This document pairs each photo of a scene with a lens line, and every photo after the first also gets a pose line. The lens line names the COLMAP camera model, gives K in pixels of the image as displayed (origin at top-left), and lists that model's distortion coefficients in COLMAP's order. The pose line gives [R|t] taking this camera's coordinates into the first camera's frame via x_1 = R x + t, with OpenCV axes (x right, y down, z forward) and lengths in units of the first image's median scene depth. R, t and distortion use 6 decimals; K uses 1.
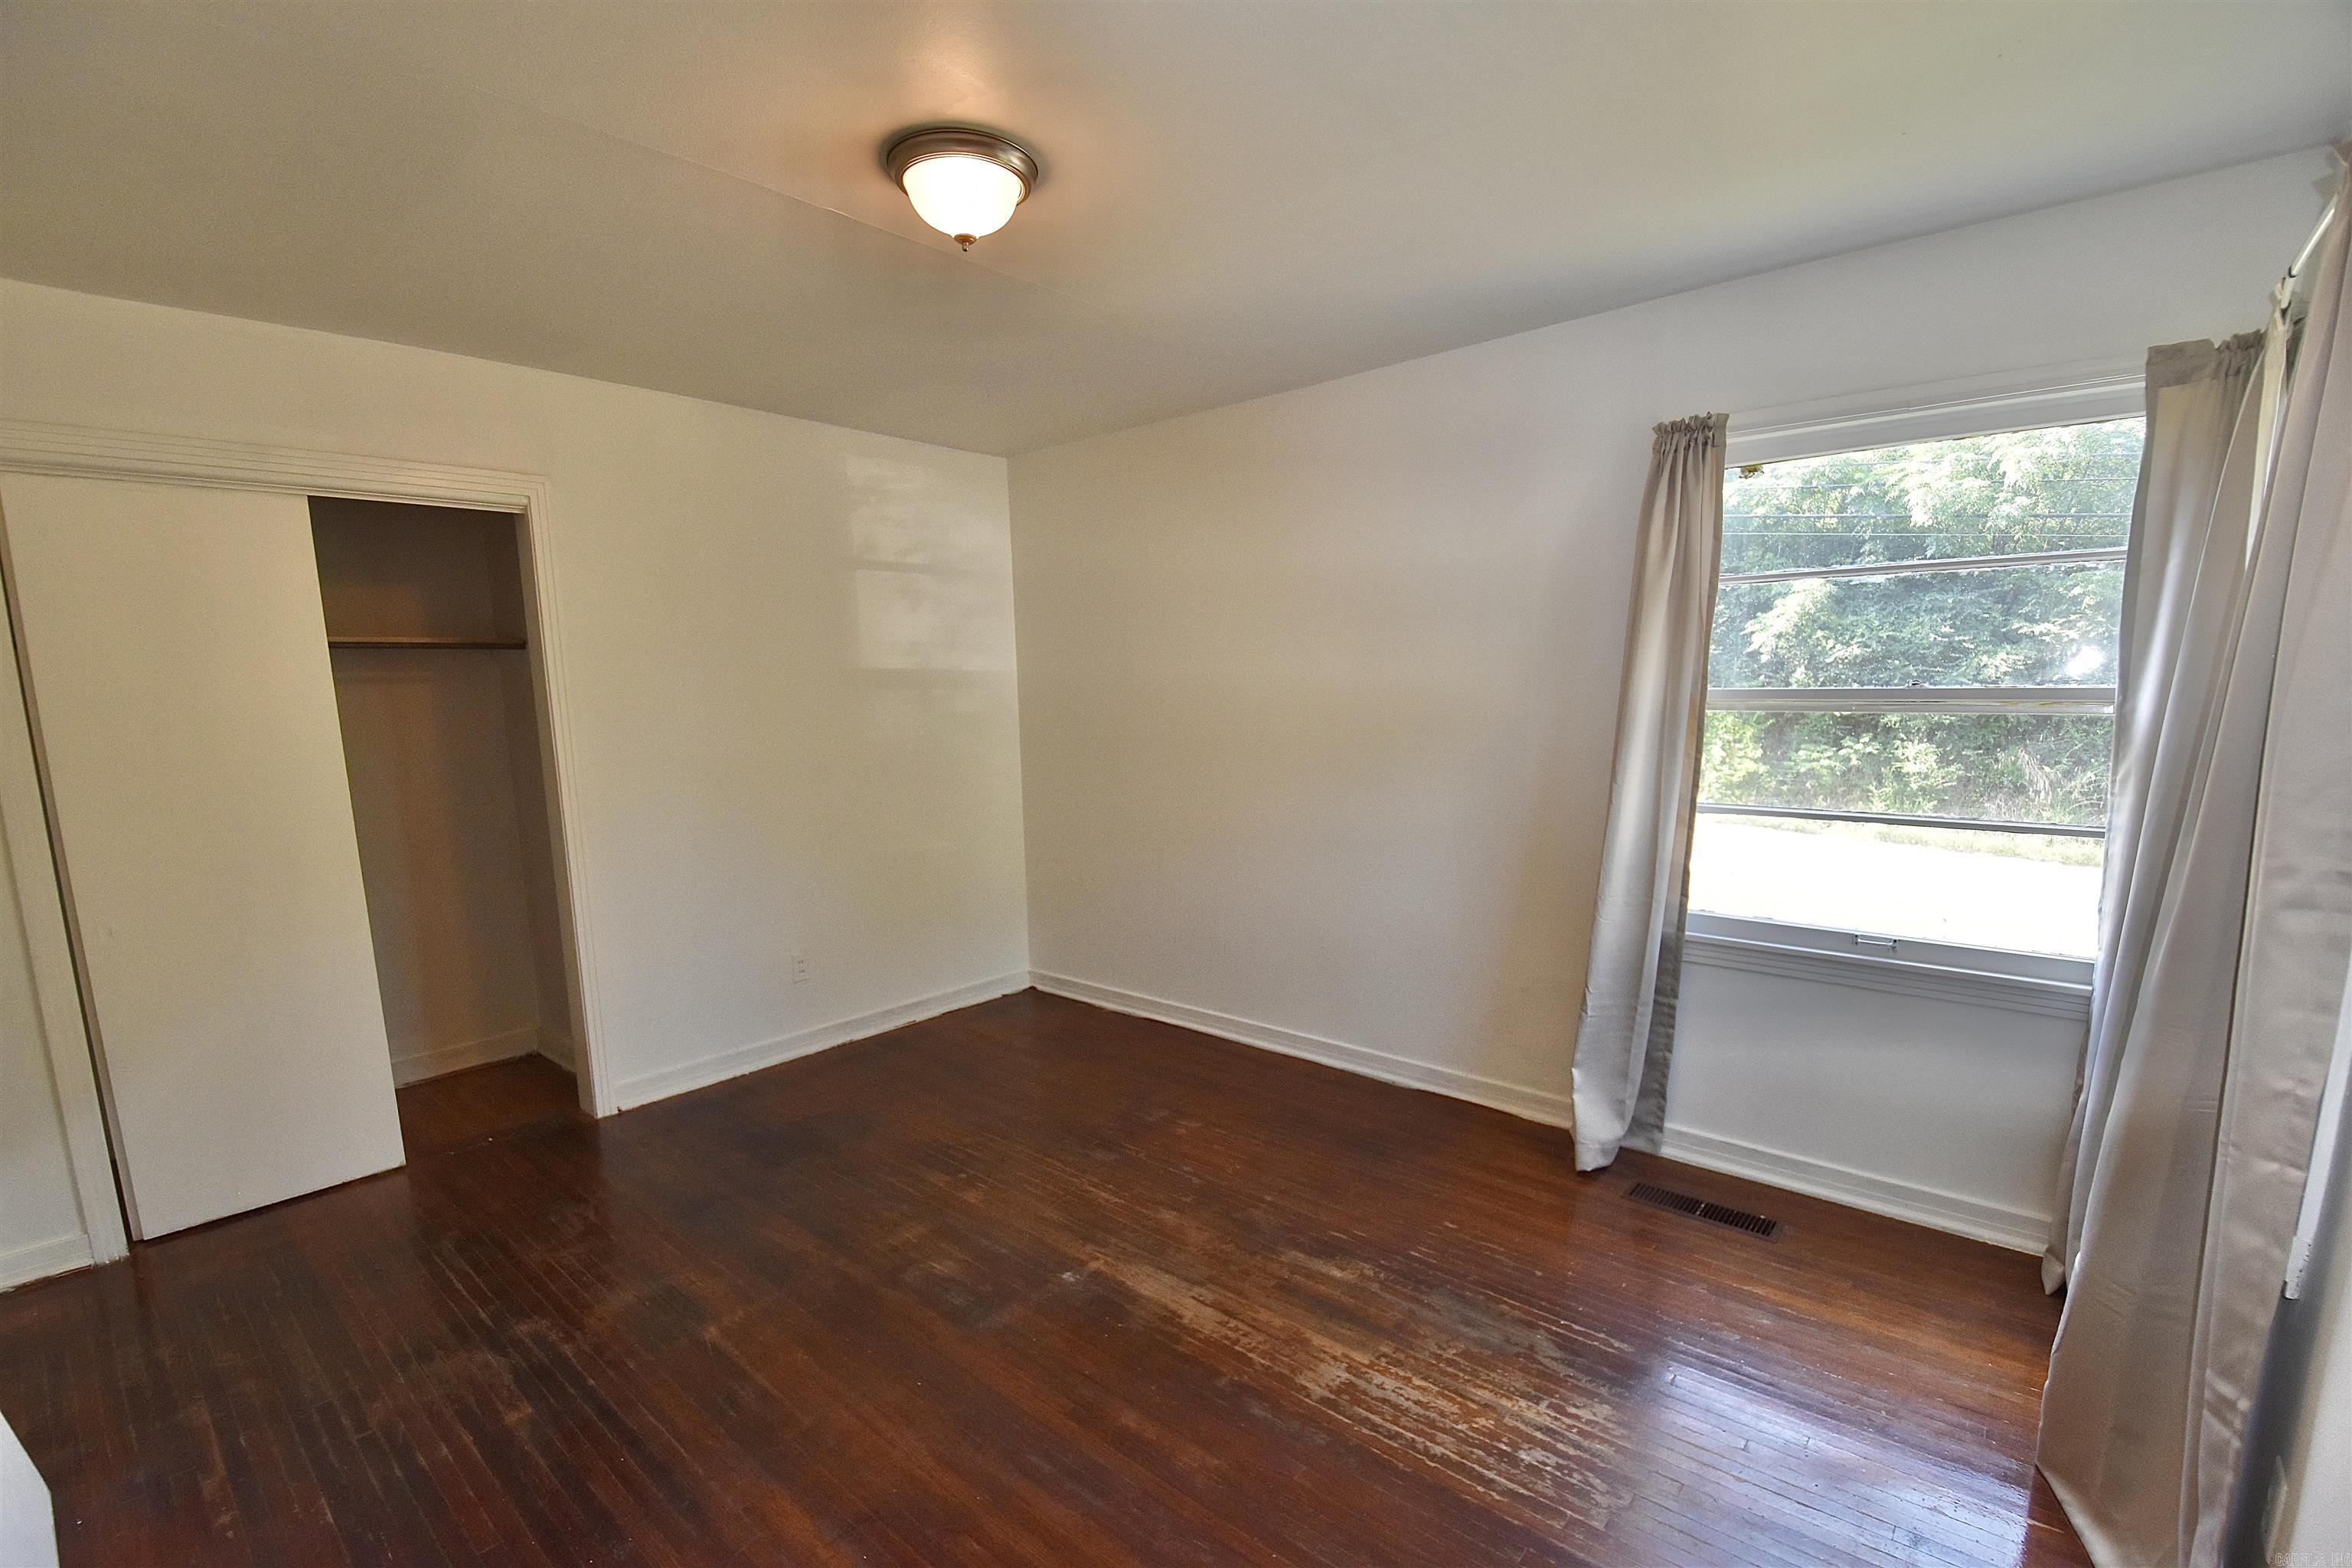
lens RADIAL K [[1044.0, 0, 1176.8], [0, 1044.0, 852.0], [0, 0, 1]] dist [0.013652, -0.020206]
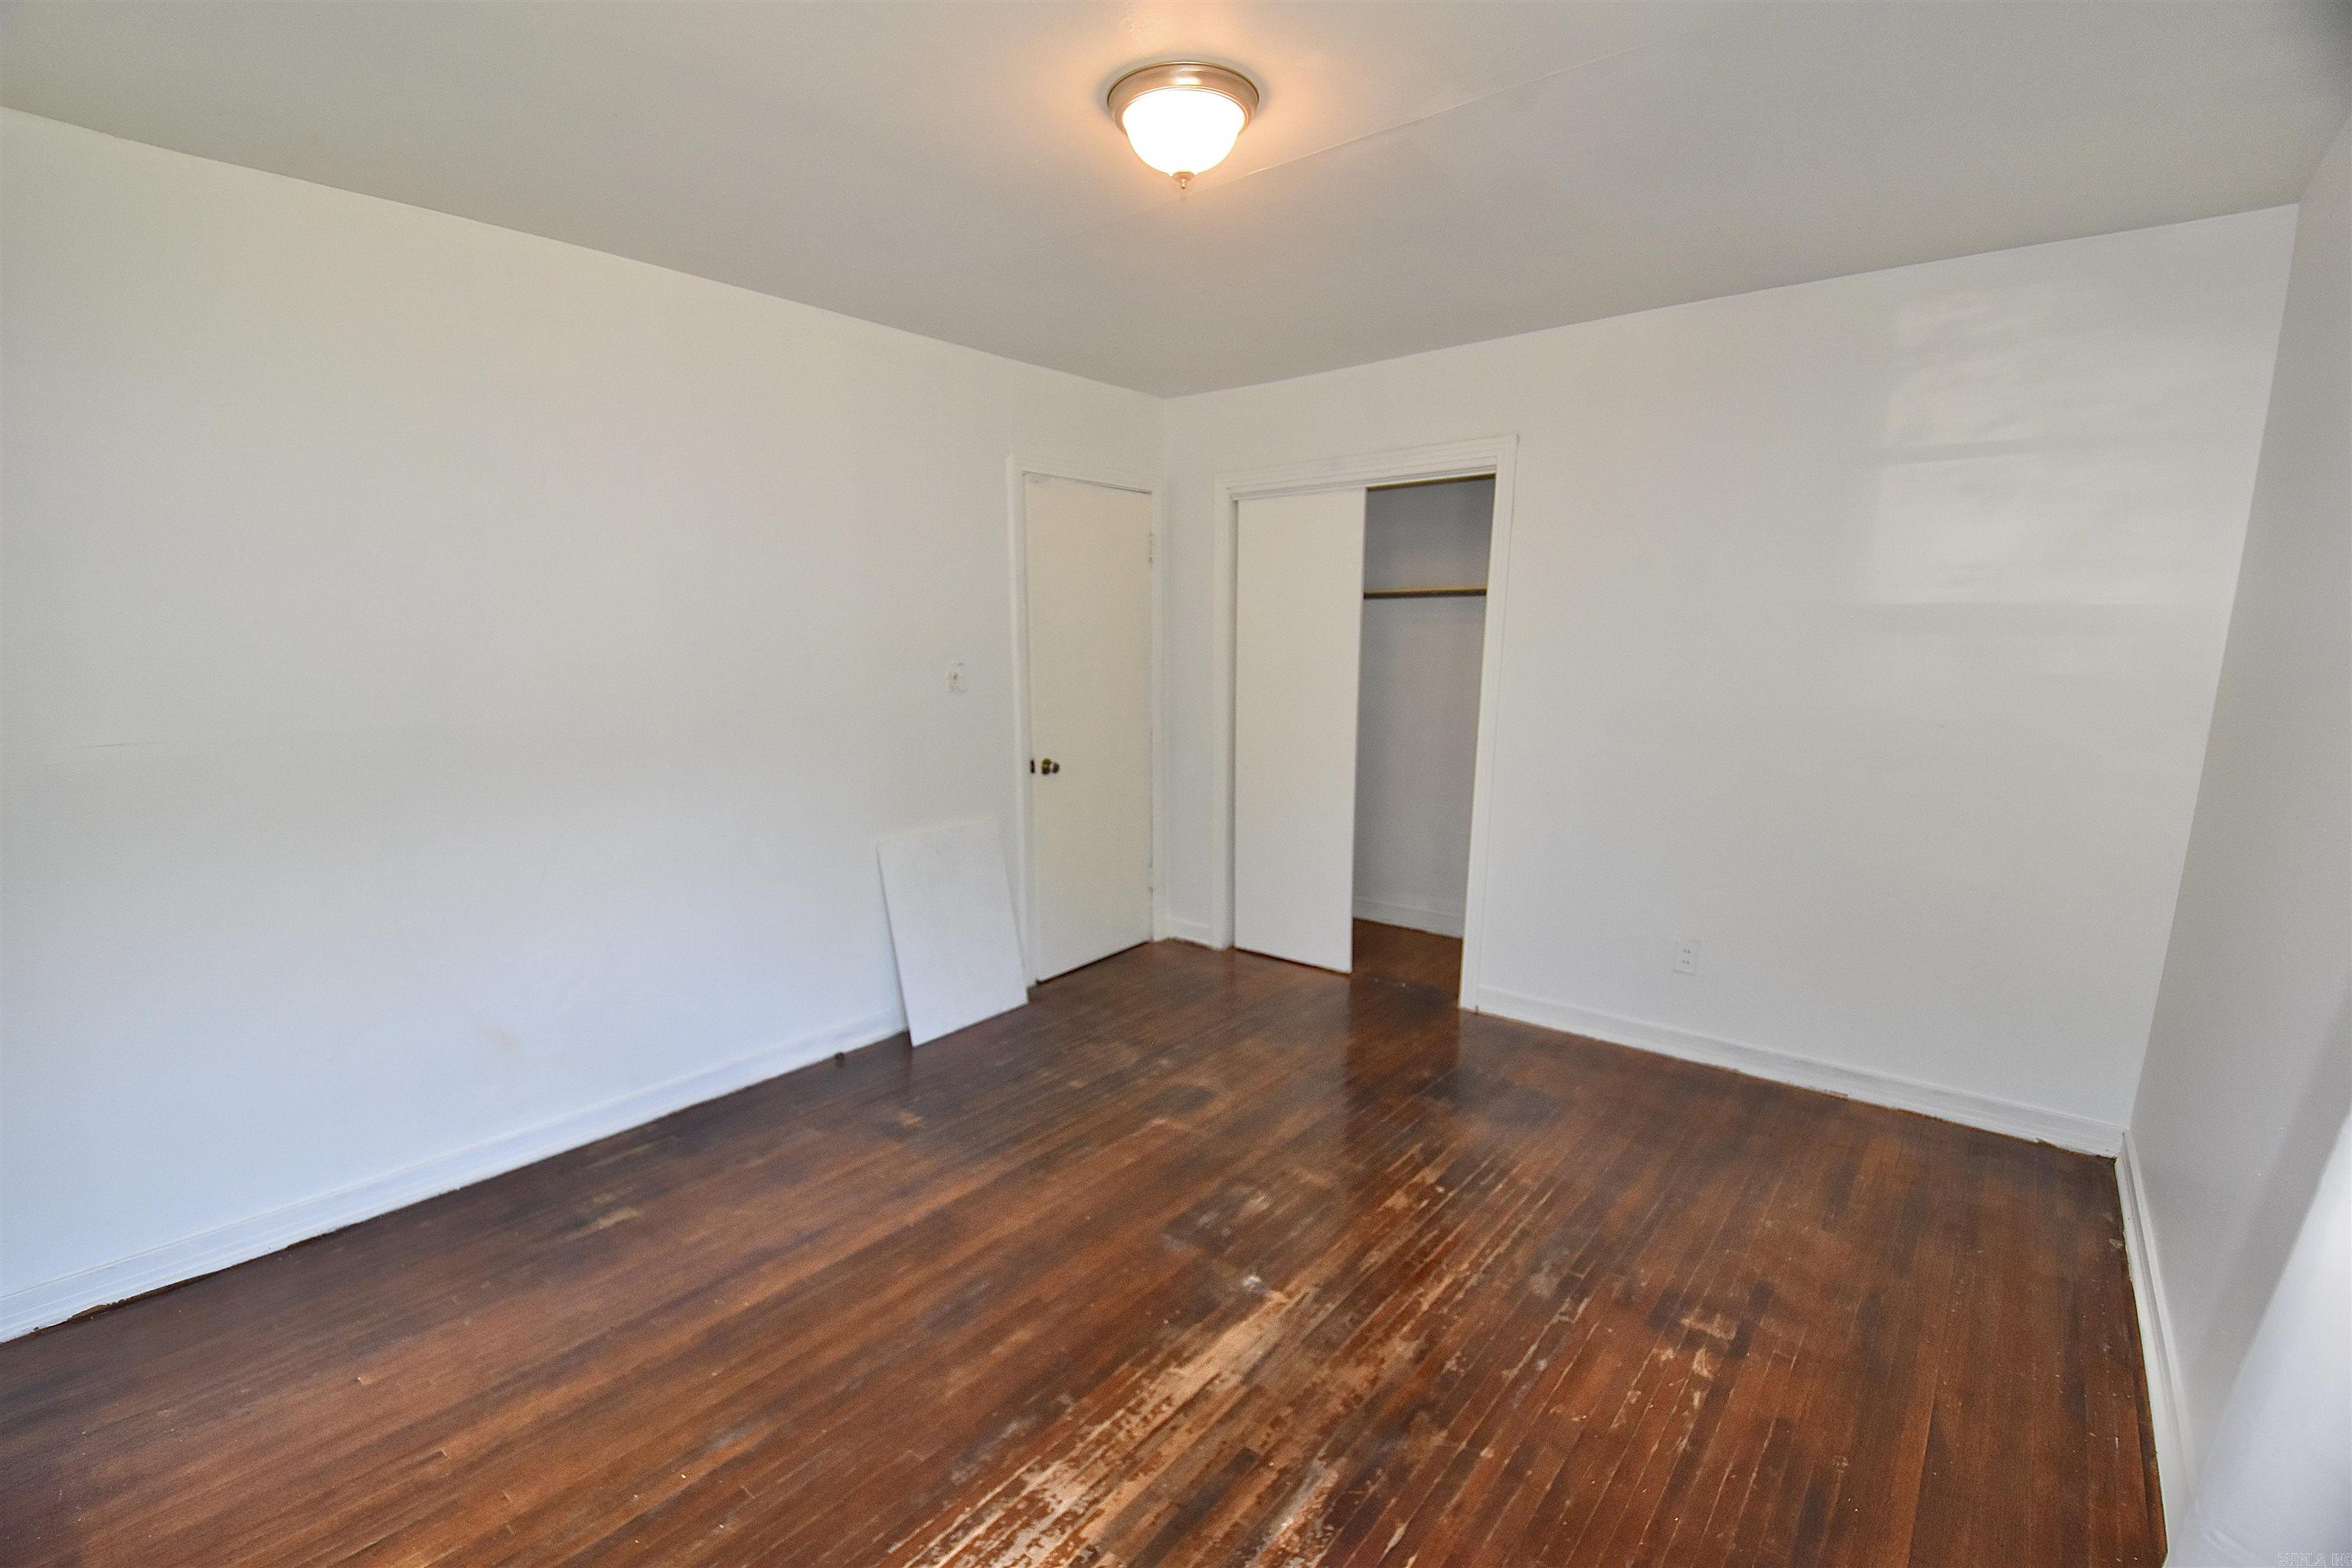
lens RADIAL K [[1044.0, 0, 1176.8], [0, 1044.0, 852.0], [0, 0, 1]] dist [0.013652, -0.020206]
pose [[0.024566, 0.223268, -0.974447, 0.668348], [-0.157424, 0.963444, 0.216778, -0.139655], [0.987226, 0.148076, 0.058816, 0.774690]]
